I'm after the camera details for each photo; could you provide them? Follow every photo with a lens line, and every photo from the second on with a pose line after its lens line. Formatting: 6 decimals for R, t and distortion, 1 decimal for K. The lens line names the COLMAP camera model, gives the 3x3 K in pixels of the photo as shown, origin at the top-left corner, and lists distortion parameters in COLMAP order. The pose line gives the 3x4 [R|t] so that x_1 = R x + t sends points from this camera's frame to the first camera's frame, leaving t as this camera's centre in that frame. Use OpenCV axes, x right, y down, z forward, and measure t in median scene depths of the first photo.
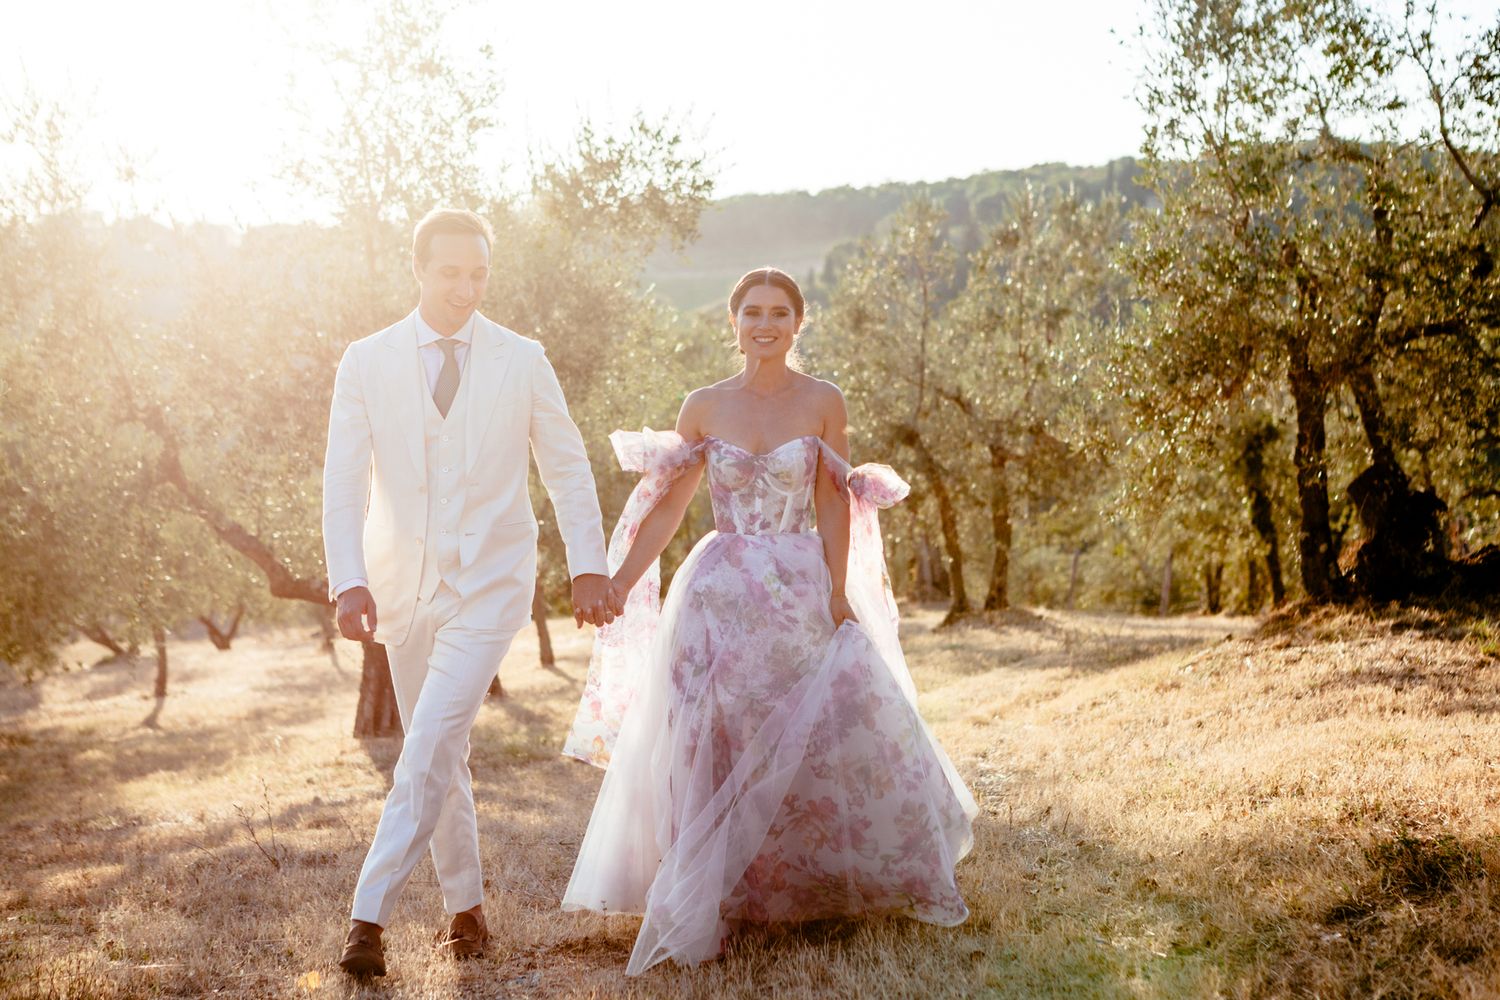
lens RADIAL K [[2957.2, 0, 743.9], [0, 2957.2, 490.9], [0, 0, 1]] dist [0.204318, 0.000000]
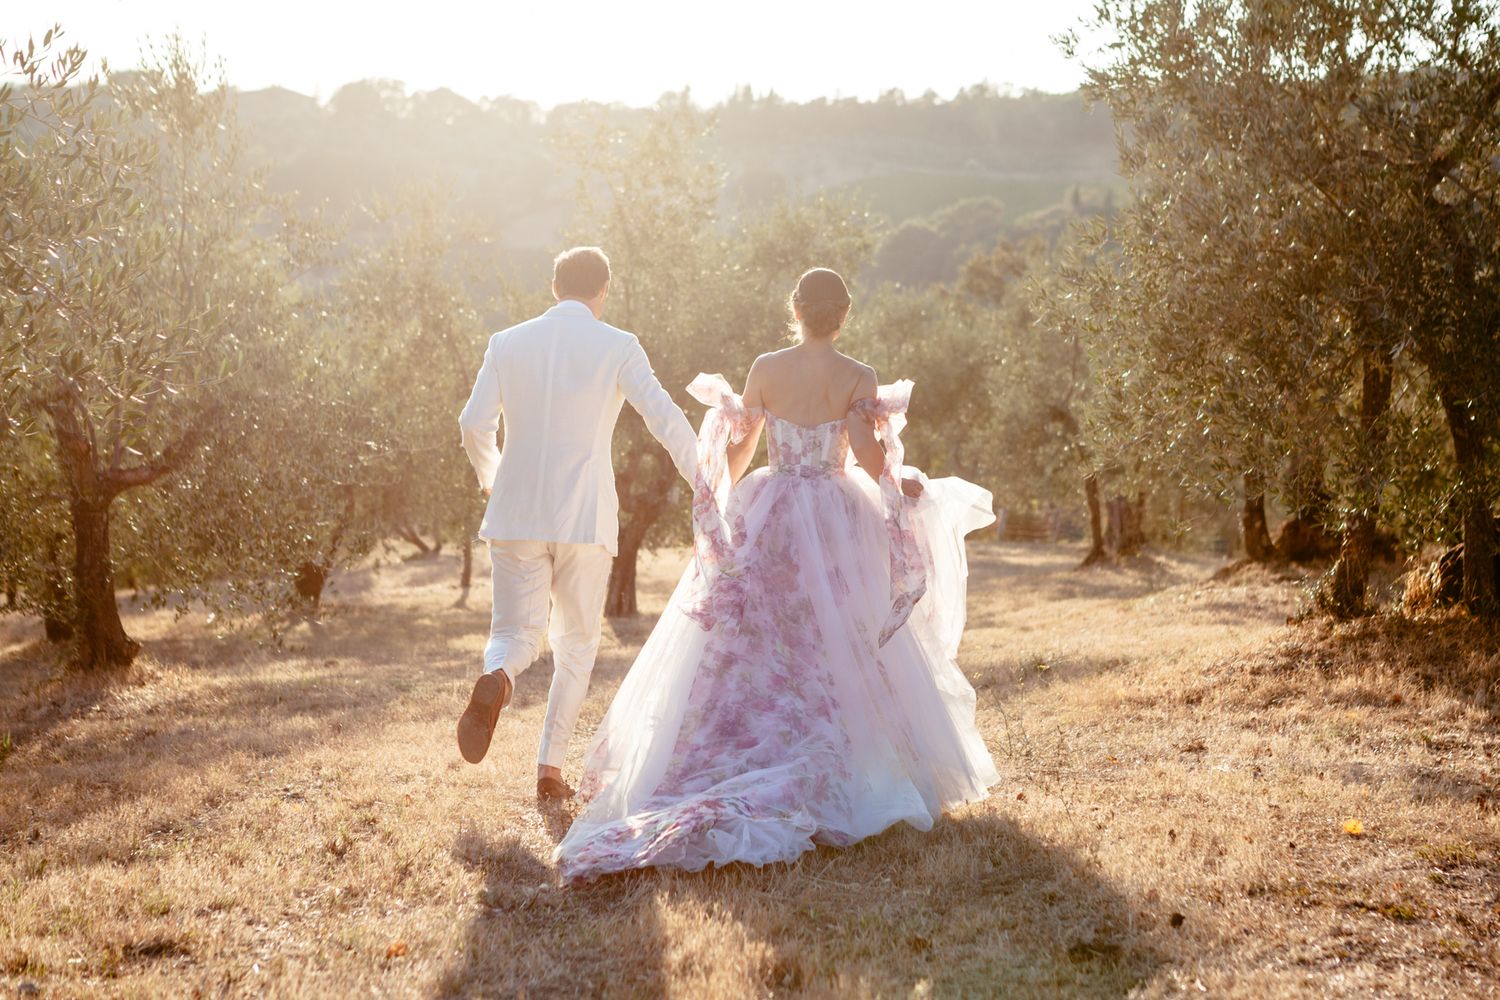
lens RADIAL K [[2957.2, 0, 752.8], [0, 2957.2, 503.8], [0, 0, 1]] dist [0.204318, 0.000000]
pose [[0.994348, 0.052700, -0.092164, 0.047525], [-0.049971, 0.998248, 0.031670, -0.014659], [0.093671, -0.026886, 0.995240, -0.287330]]
